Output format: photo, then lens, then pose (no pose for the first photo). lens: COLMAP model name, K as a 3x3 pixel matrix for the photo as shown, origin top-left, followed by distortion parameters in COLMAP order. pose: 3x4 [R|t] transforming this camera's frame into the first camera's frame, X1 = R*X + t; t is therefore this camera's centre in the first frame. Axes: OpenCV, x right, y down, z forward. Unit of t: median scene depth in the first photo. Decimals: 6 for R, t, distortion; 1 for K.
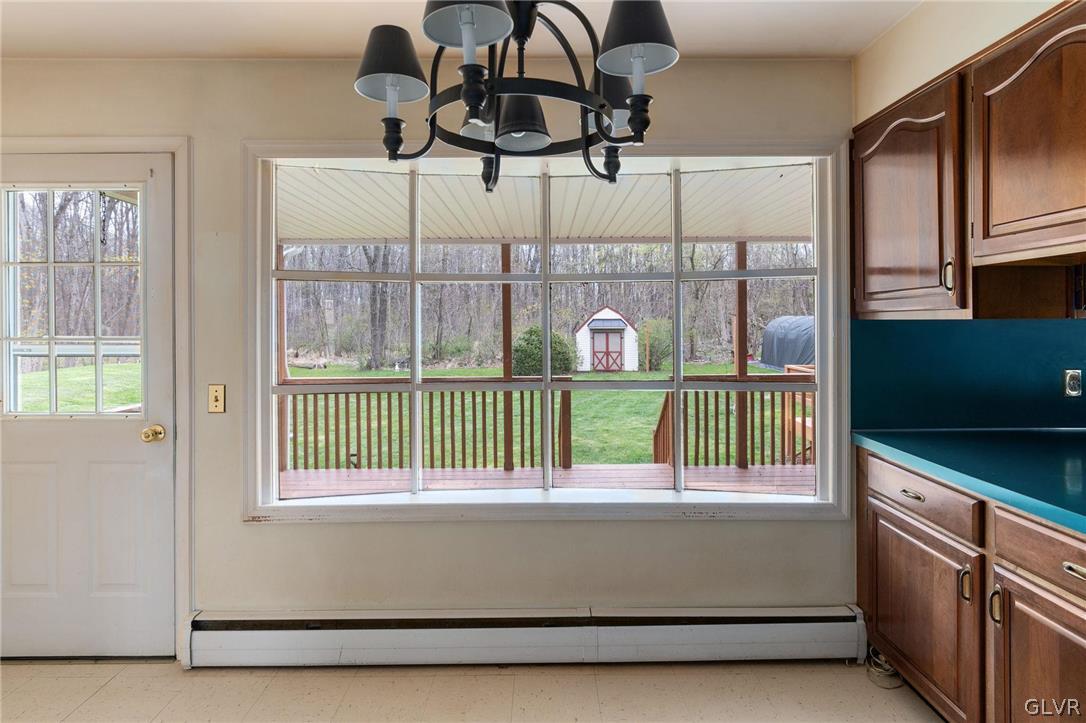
lens RADIAL K [[552.8, 0, 554.6], [0, 552.8, 321.5], [0, 0, 1]] dist [-0.014788, 0.003721]
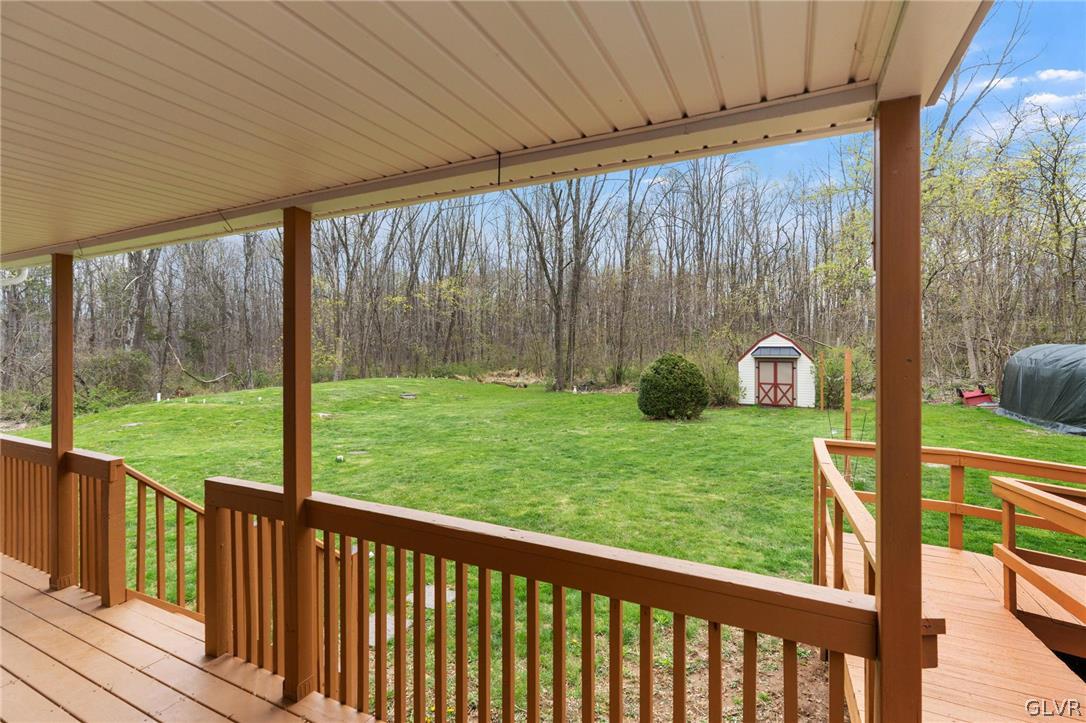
lens RADIAL K [[503.5, 0, 547.1], [0, 503.5, 350.7], [0, 0, 1]] dist [0.007902, 0.000209]
pose [[0.903095, 0.009058, -0.429346, 0.111065], [-0.004742, 0.999927, 0.011120, -0.005435], [0.429415, -0.008006, 0.903072, 0.112844]]
